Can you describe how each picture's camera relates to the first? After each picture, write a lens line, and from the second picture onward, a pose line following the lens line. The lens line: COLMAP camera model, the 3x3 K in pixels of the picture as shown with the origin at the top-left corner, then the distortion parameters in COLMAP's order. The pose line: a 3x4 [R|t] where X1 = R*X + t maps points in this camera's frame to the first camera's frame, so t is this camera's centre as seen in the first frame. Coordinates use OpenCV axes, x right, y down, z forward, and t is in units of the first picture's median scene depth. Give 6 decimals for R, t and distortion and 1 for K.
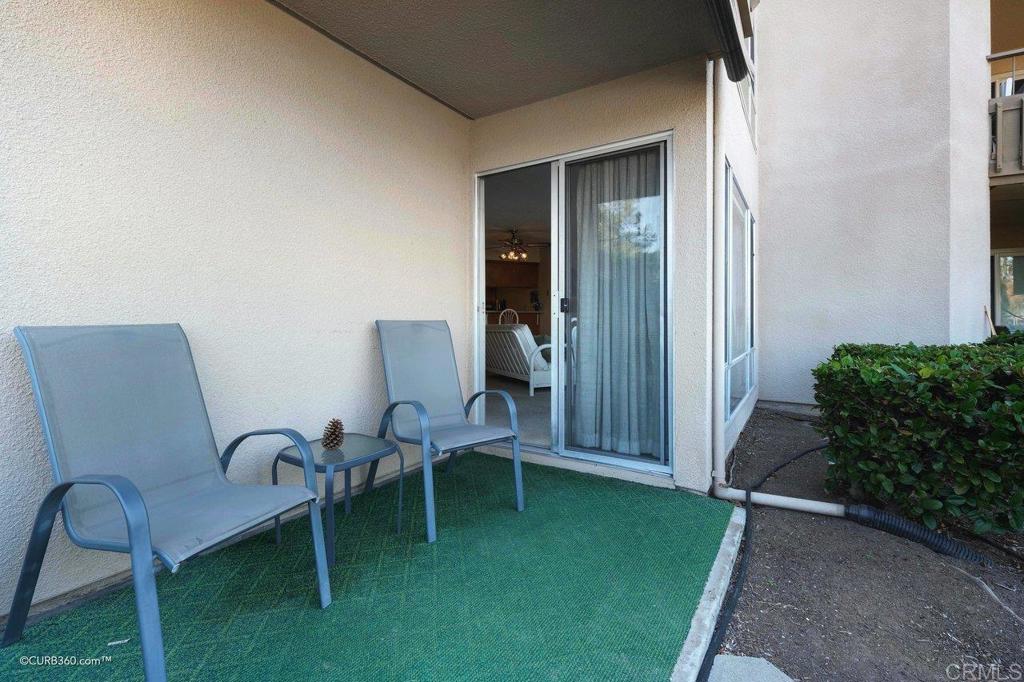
lens RADIAL K [[449.8, 0, 511.3], [0, 449.8, 322.5], [0, 0, 1]] dist [-0.006039, 0.002644]
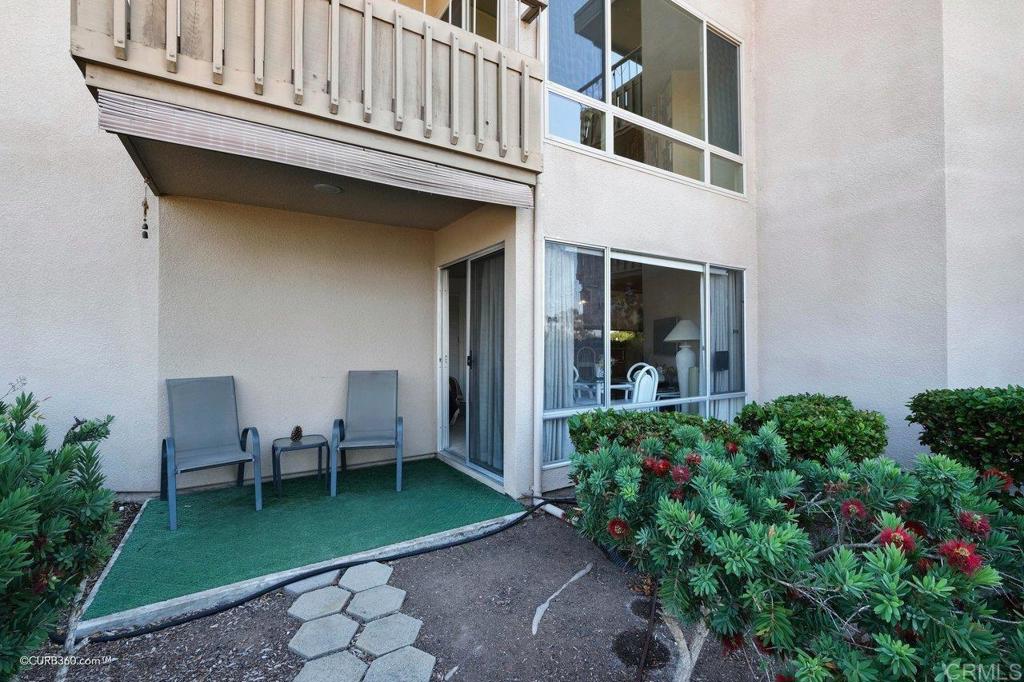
lens RADIAL K [[449.8, 0, 516.0], [0, 449.8, 336.5], [0, 0, 1]] dist [-0.006039, 0.002644]
pose [[0.904137, -0.010299, -0.427119, 0.860698], [0.001601, 0.999784, -0.020720, -0.084448], [0.427240, 0.018050, 0.903958, -0.234327]]
